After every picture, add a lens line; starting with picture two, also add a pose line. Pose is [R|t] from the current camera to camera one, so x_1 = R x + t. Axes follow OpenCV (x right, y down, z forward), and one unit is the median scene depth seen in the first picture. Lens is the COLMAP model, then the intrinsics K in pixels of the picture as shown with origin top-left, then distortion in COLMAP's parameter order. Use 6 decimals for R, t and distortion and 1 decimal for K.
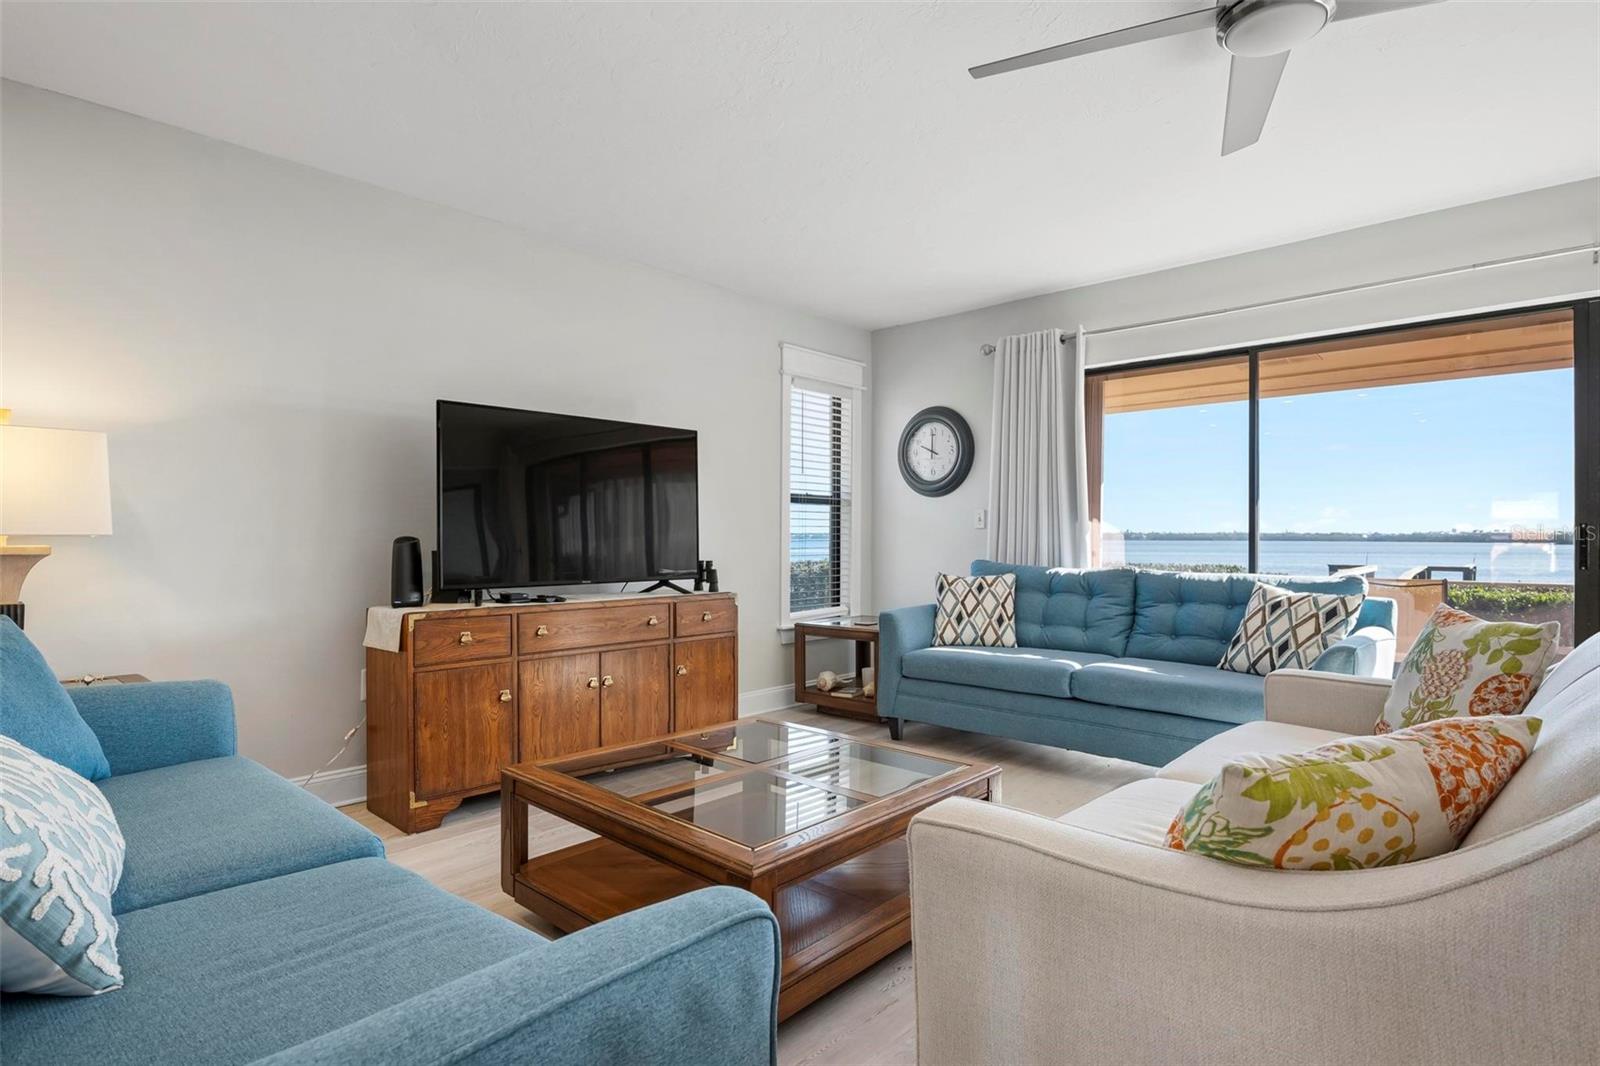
lens RADIAL K [[813.3, 0, 810.4], [0, 813.3, 534.0], [0, 0, 1]] dist [0.005233, -0.000128]
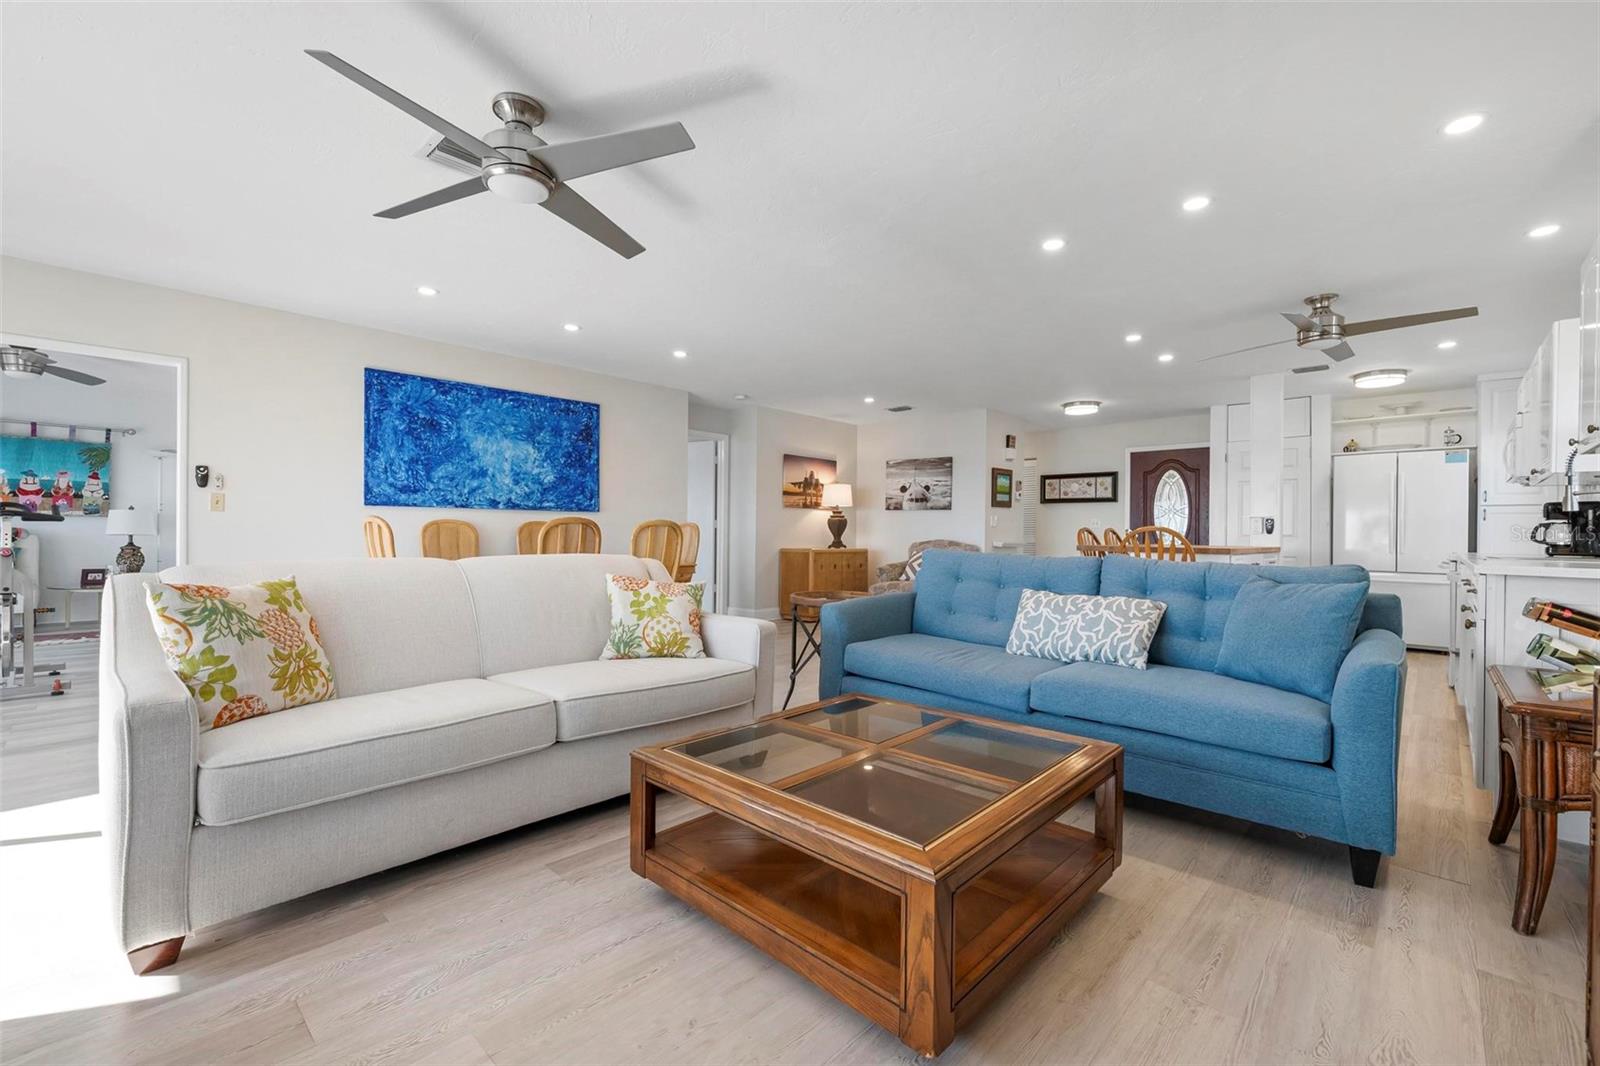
lens RADIAL K [[667.3, 0, 809.0], [0, 667.3, 536.4], [0, 0, 1]] dist [-0.007475, 0.000913]
pose [[-0.999903, -0.011451, -0.007952, 0.011524], [-0.011444, 0.999934, -0.000951, 0.014483], [0.007963, -0.000860, -0.999968, 0.992658]]
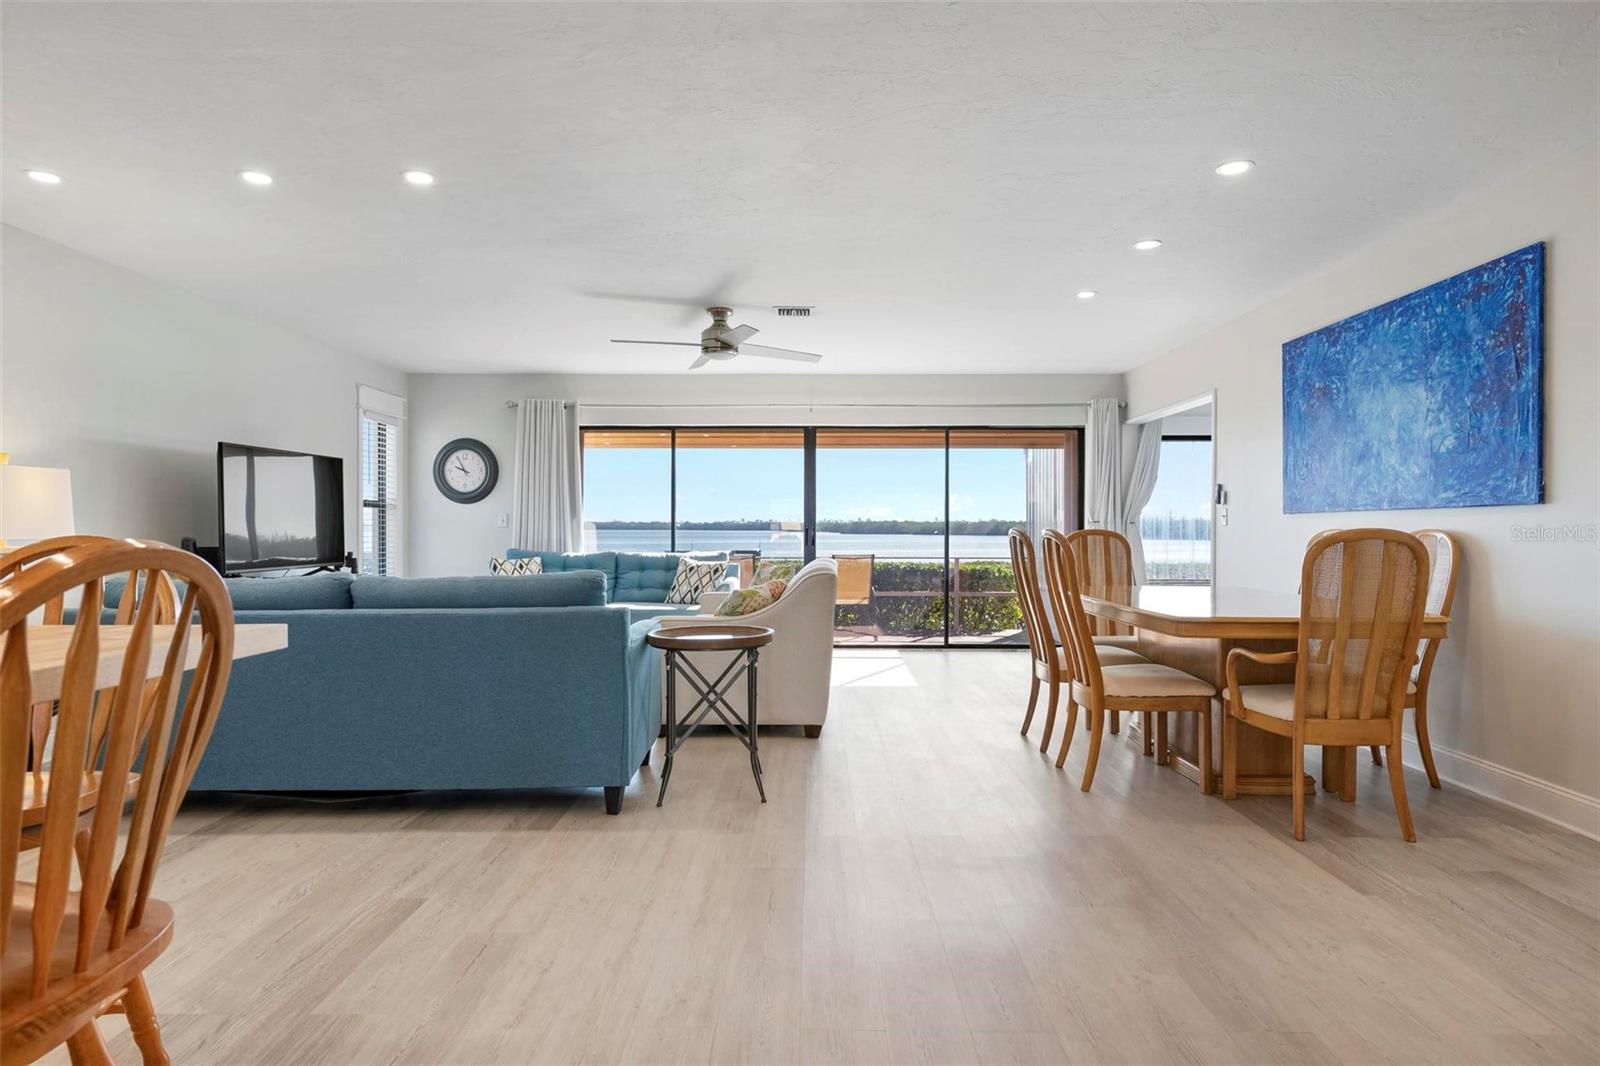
lens RADIAL K [[922.5, 0, 804.4], [0, 922.5, 520.8], [0, 0, 1]] dist [-0.014546, 0.000693]
pose [[0.742030, 0.002749, 0.670362, -0.598008], [-0.001678, 0.999996, -0.002243, -0.018101], [-0.670365, 0.000540, 0.742031, -0.691530]]
